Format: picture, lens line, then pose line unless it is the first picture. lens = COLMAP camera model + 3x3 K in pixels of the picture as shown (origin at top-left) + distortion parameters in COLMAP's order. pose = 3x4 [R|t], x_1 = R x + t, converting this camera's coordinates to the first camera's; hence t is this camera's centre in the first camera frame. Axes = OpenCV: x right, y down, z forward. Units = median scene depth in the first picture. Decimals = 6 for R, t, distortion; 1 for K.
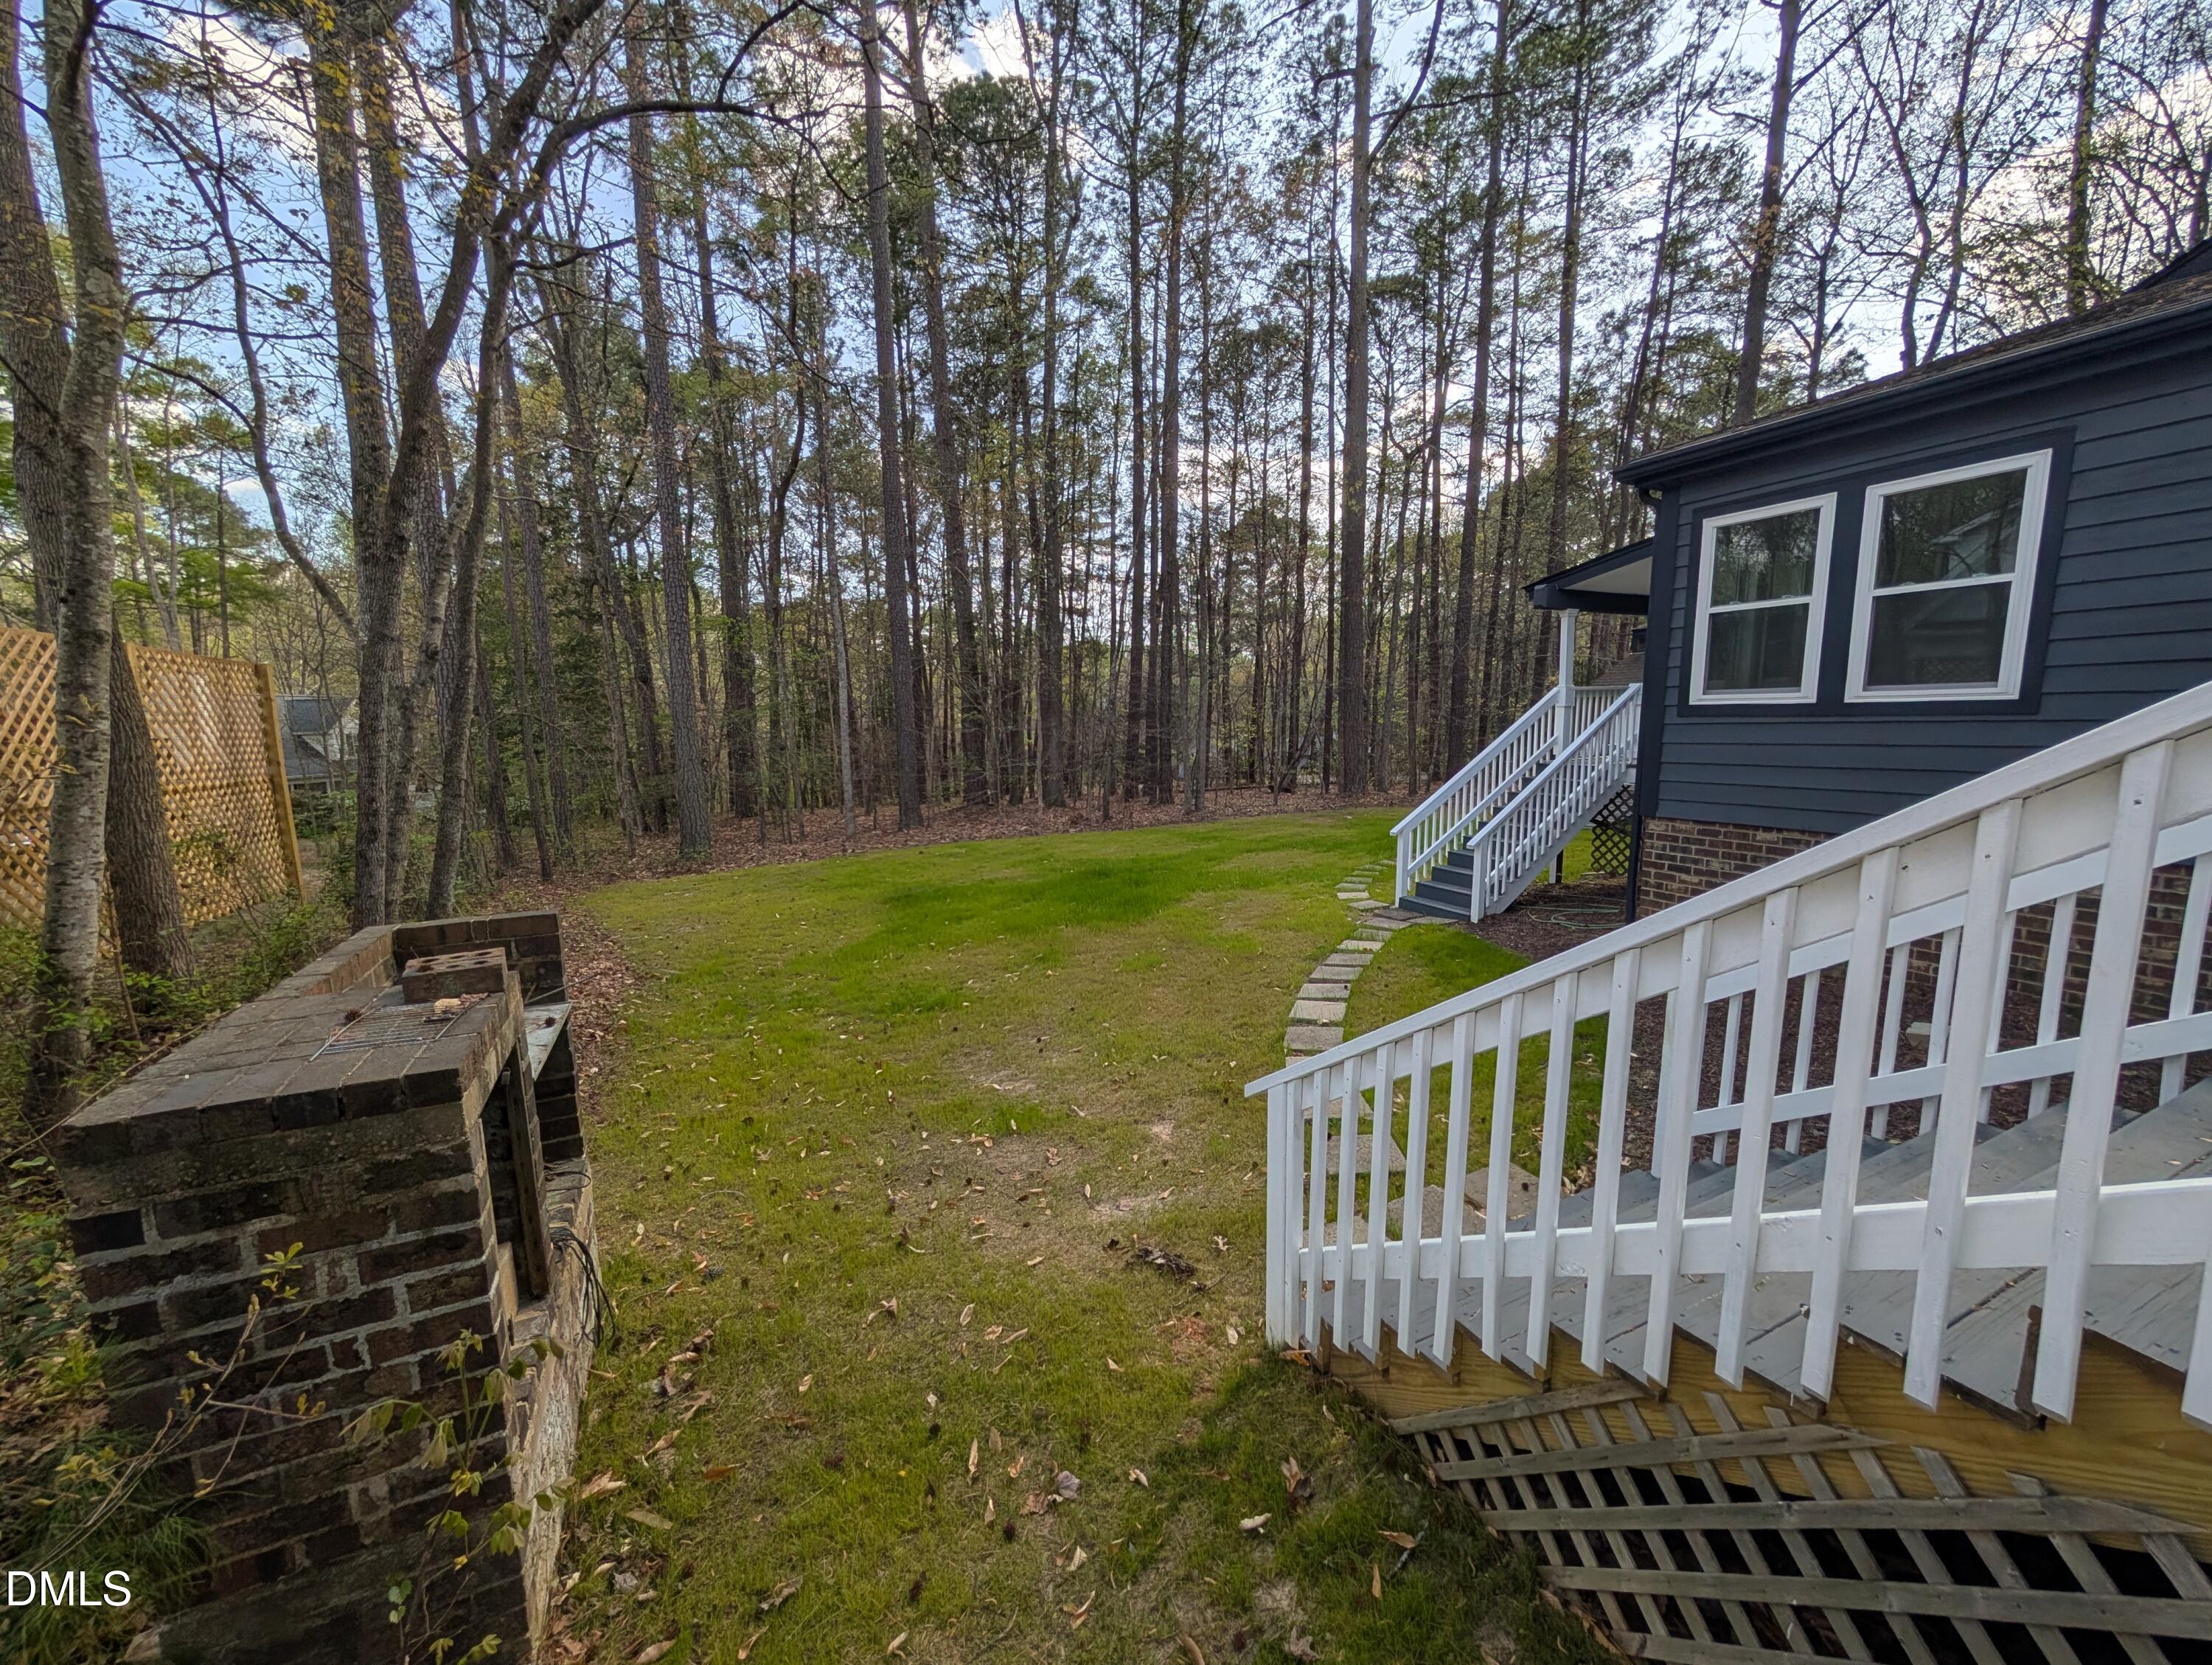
lens RADIAL K [[834.9, 0, 1097.9], [0, 834.9, 835.4], [0, 0, 1]] dist [0.003479, 0.000573]
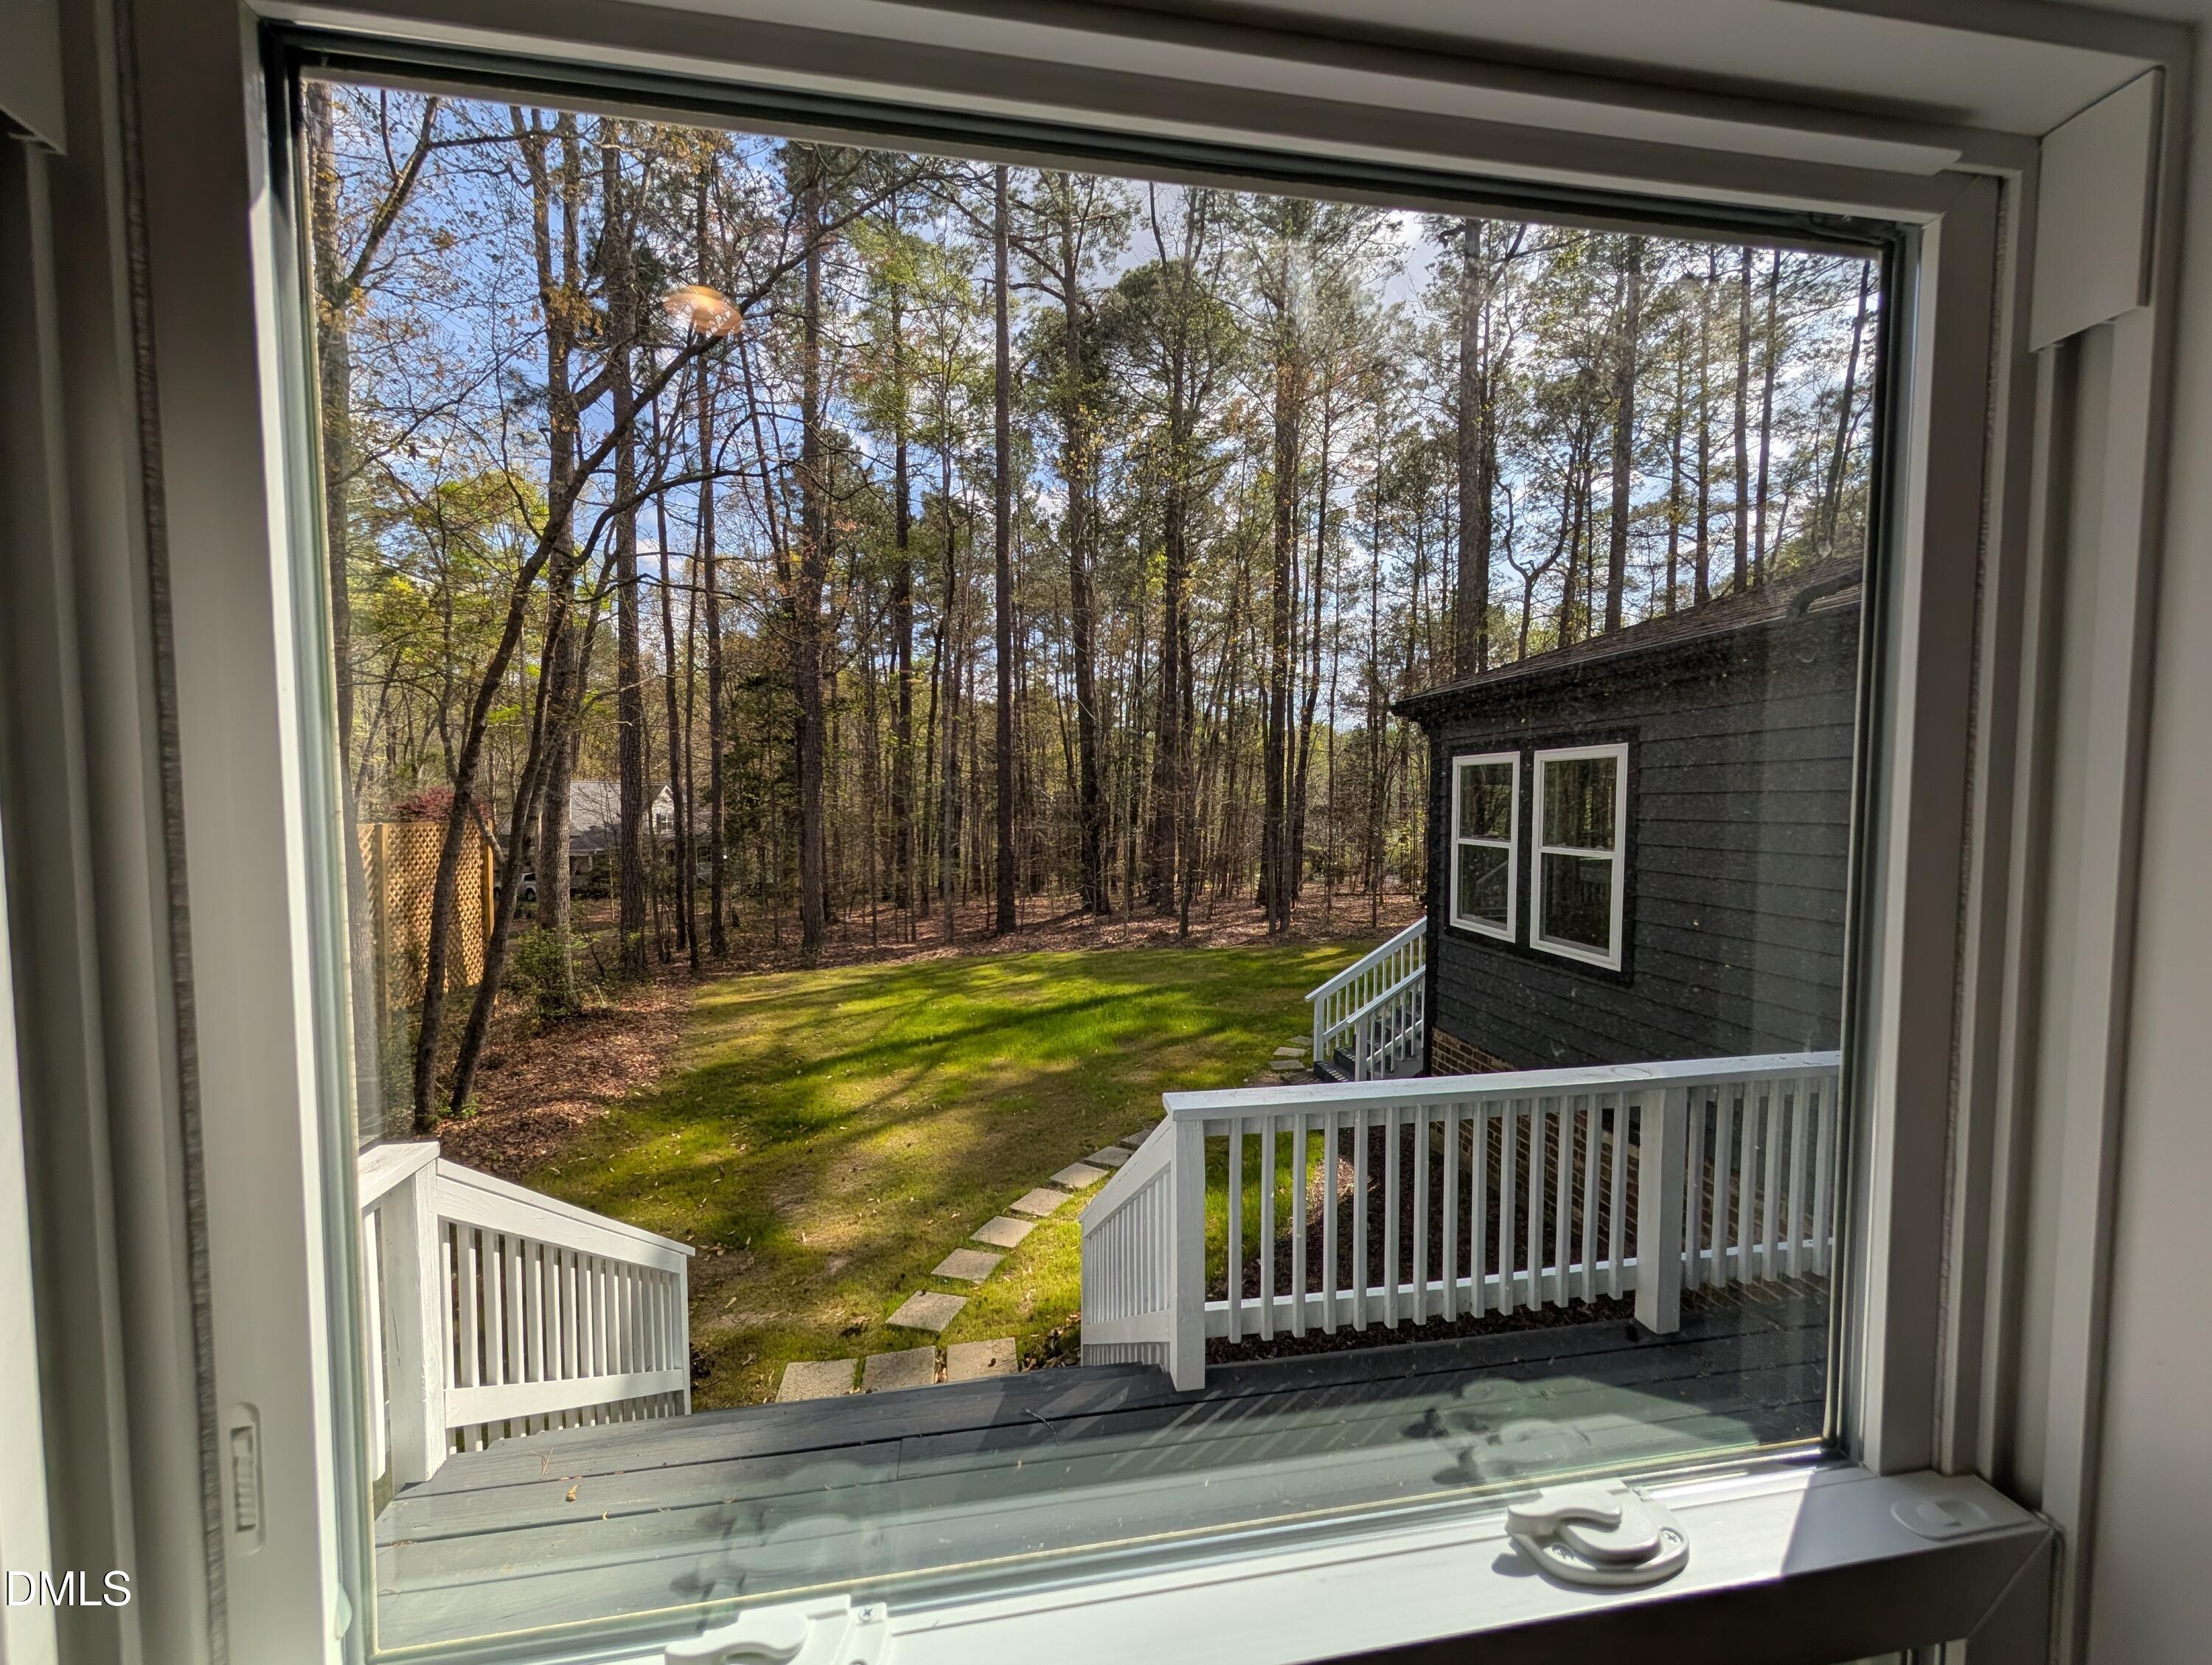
lens RADIAL K [[834.9, 0, 1110.3], [0, 834.9, 829.0], [0, 0, 1]] dist [0.003479, 0.000573]
pose [[0.965163, 0.025660, -0.260389, 0.628730], [-0.050874, 0.994591, -0.090560, -0.178332], [0.256657, 0.100652, 0.961247, -0.153008]]
